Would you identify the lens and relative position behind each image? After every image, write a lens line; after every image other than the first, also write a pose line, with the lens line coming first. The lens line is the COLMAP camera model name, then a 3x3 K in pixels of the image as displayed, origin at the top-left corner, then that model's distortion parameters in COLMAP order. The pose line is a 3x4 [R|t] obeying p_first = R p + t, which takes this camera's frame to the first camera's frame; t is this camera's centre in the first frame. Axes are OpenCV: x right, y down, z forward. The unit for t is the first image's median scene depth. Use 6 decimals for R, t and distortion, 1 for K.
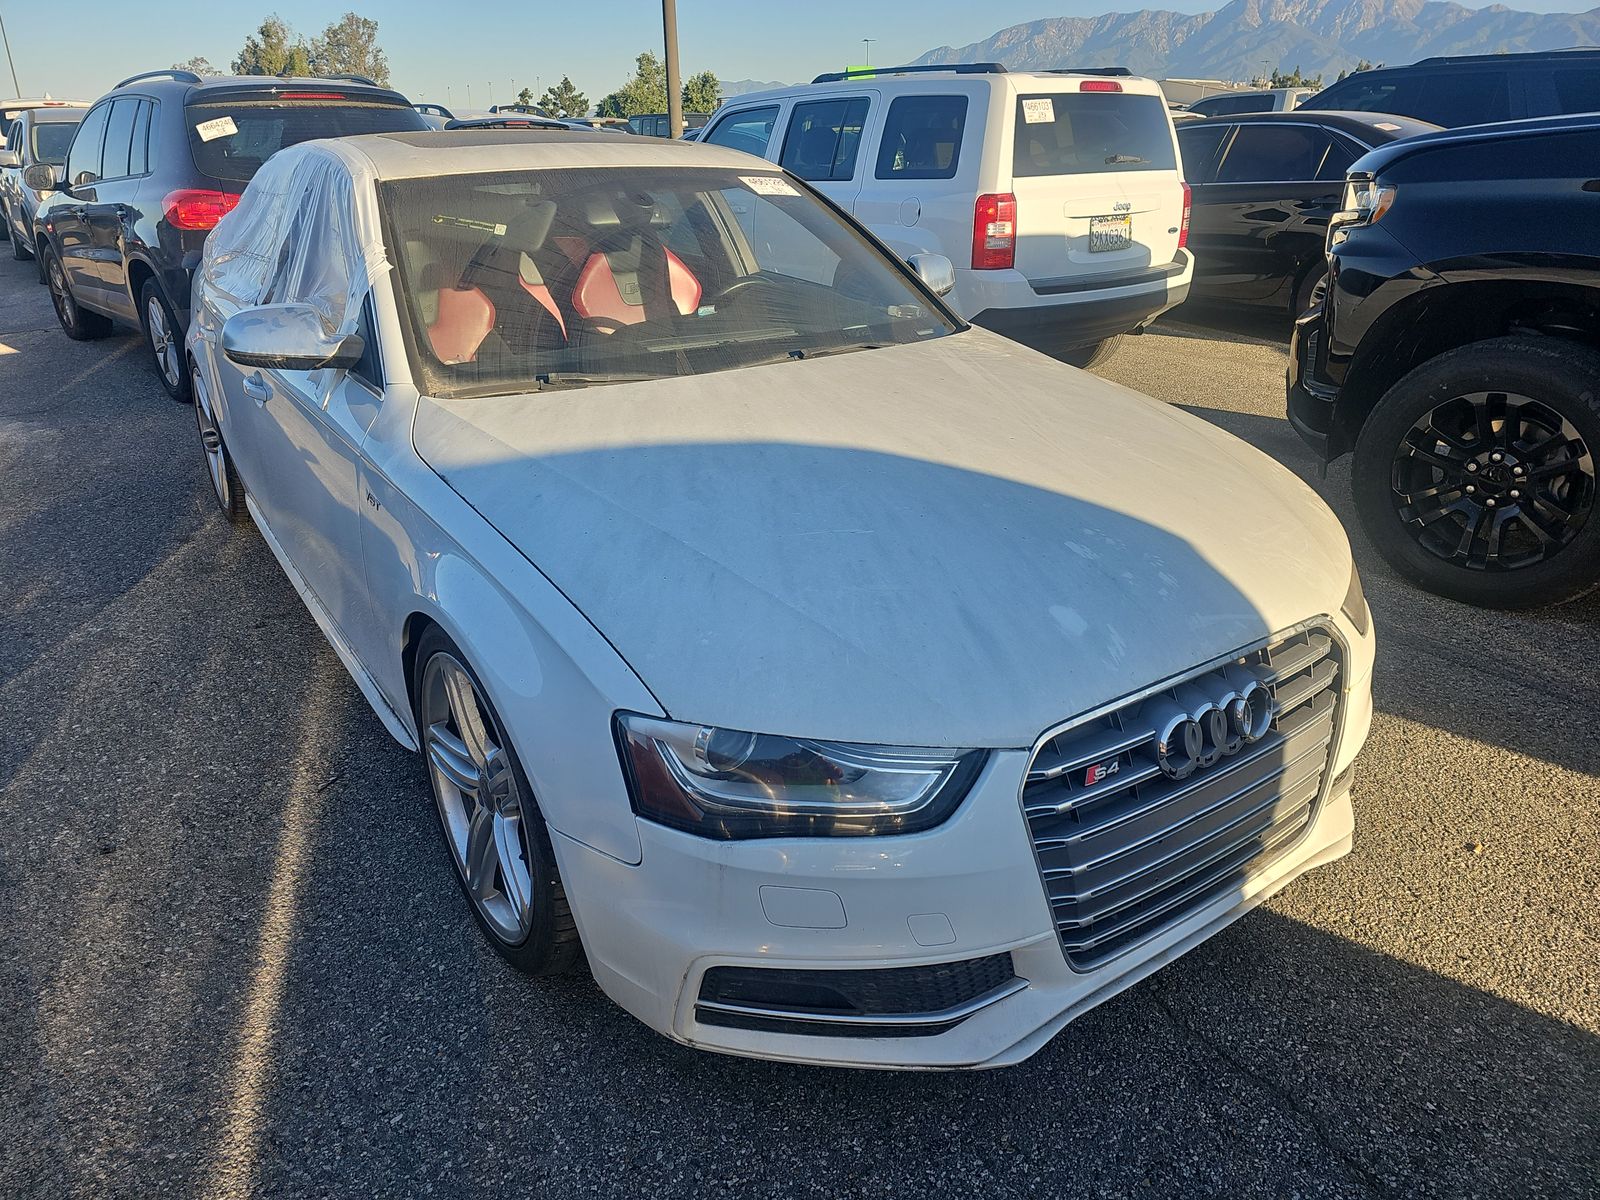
lens RADIAL K [[1065.5, 0, 800.0], [0, 1065.5, 600.0], [0, 0, 1]] dist [0.078449, -0.076007]
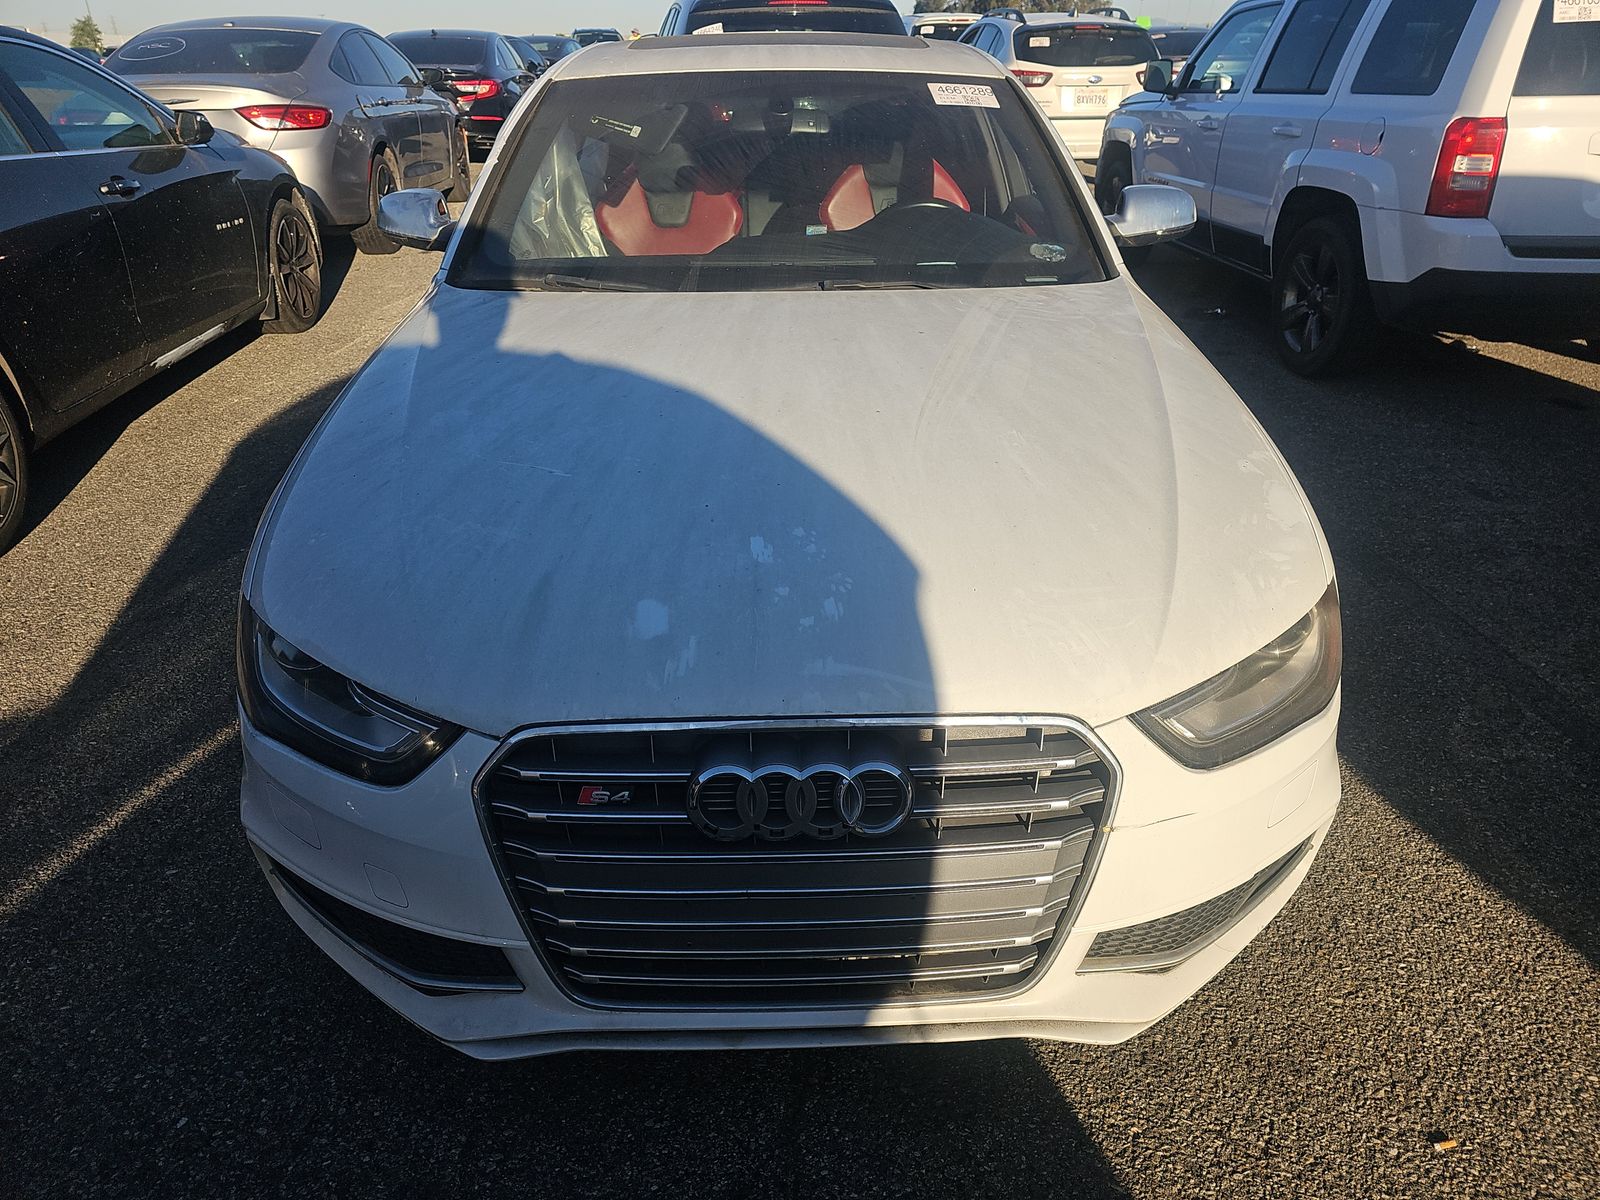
lens RADIAL K [[1065.5, 0, 800.0], [0, 1065.5, 600.0], [0, 0, 1]] dist [0.078449, -0.076007]
pose [[0.834494, 0.256652, -0.487596, 0.526917], [-0.221994, 0.966504, 0.128801, -0.091834], [0.504320, 0.000760, 0.863516, 0.222521]]
